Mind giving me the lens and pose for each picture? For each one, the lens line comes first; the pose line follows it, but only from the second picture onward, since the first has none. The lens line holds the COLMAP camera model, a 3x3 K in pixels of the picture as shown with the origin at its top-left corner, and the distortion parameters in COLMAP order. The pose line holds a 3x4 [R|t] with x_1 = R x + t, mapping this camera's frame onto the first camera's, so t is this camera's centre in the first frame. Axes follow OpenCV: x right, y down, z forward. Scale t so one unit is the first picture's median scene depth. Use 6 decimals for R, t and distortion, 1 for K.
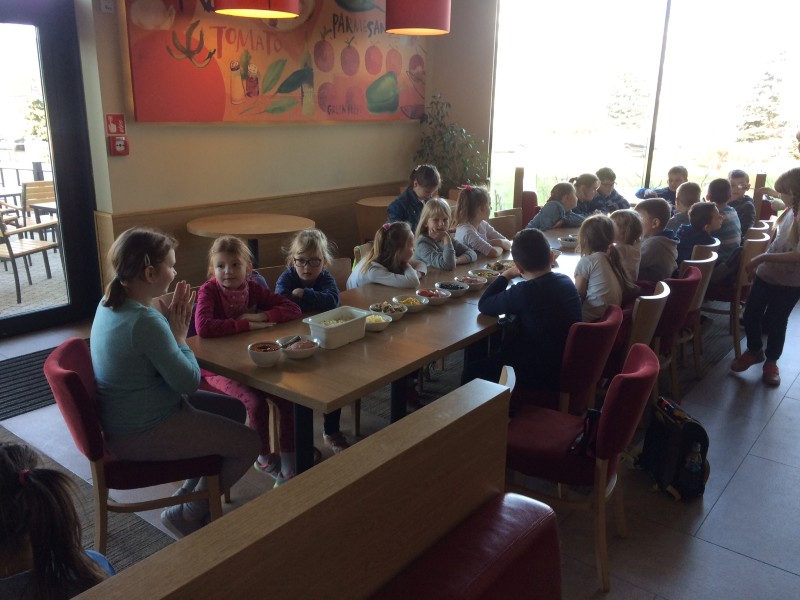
lens RADIAL K [[692.1, 0, 403.5], [0, 692.1, 304.2], [0, 0, 1]] dist [0.077020, -0.102997]
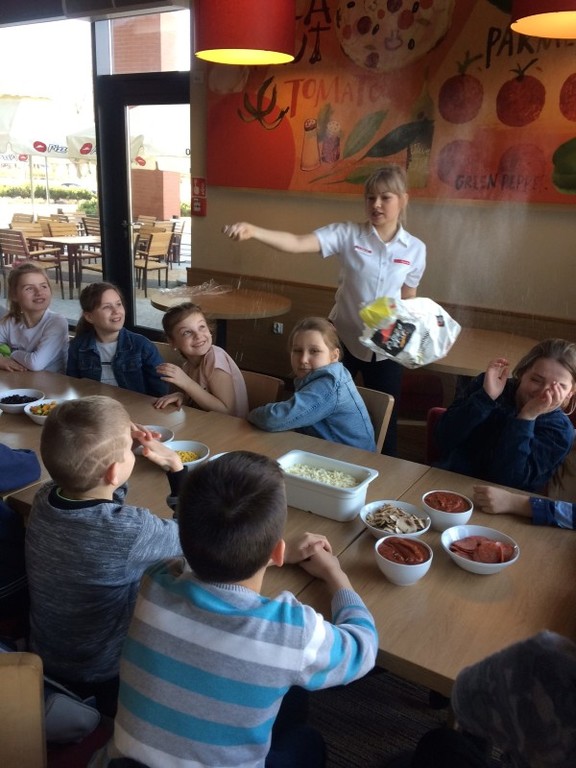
lens RADIAL K [[664.4, 0, 290.3], [0, 664.4, 383.8], [0, 0, 1]] dist [0.077020, -0.102997]
pose [[0.094861, 0.281546, -0.954847, 0.592839], [-0.314861, 0.918417, 0.239524, -0.230039], [0.944385, 0.277923, 0.175770, 0.884020]]
